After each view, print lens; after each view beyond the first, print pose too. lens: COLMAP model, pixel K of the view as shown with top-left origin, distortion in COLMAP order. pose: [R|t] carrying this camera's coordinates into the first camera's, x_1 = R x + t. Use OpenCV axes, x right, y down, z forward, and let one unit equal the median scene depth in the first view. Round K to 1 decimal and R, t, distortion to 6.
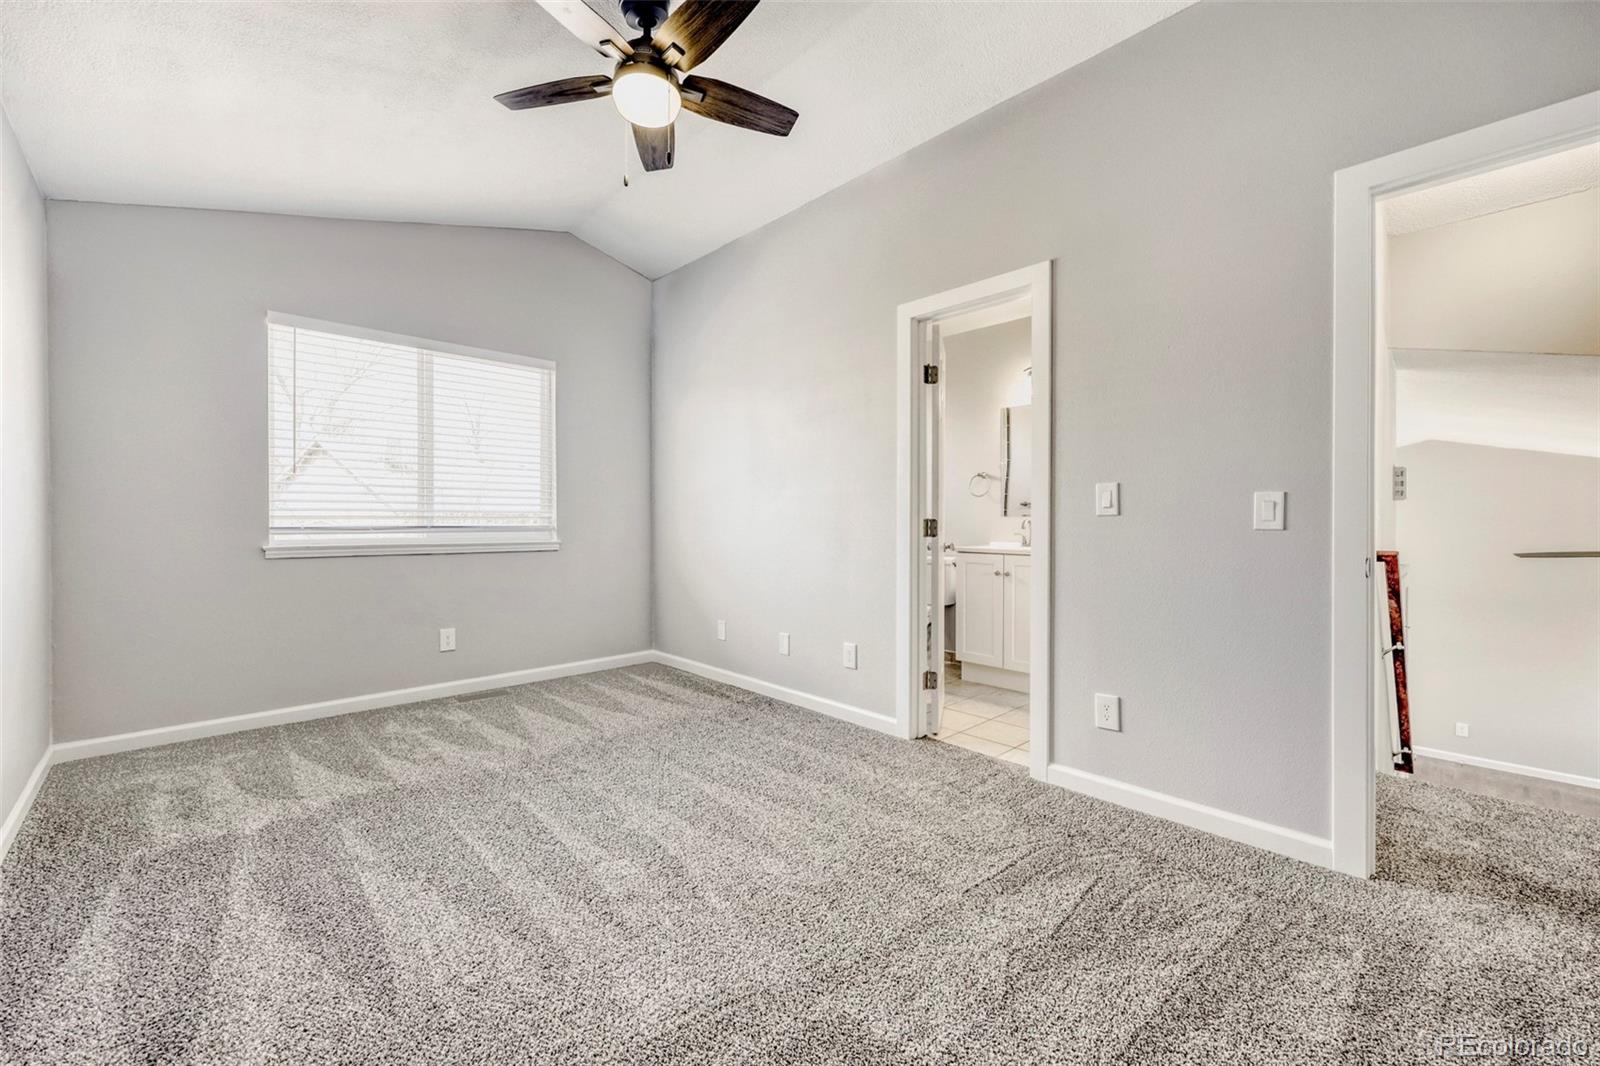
lens RADIAL K [[648.8, 0, 805.2], [0, 648.8, 518.7], [0, 0, 1]] dist [-0.001341, 0.000441]
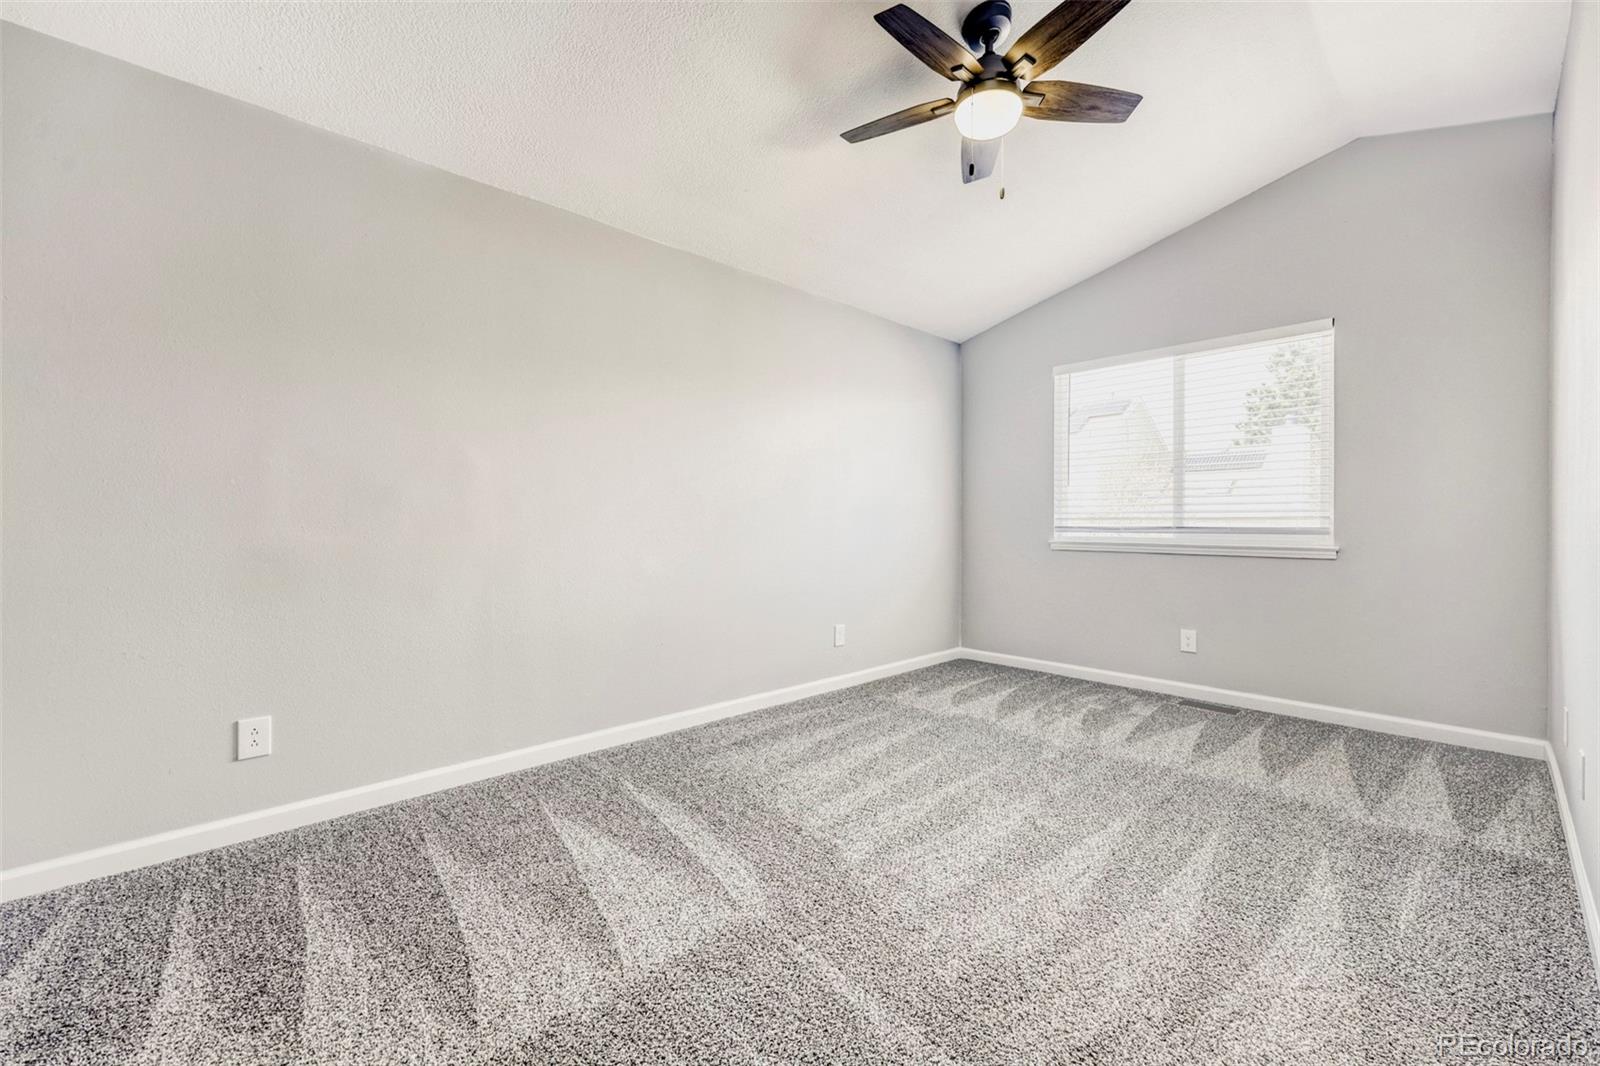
lens RADIAL K [[648.8, 0, 804.6], [0, 648.8, 532.8], [0, 0, 1]] dist [-0.001341, 0.000441]
pose [[-0.025307, 0.009727, -0.999632, 0.538605], [0.002619, 0.999950, 0.009664, 0.011276], [0.999676, -0.002374, -0.025331, 0.513700]]
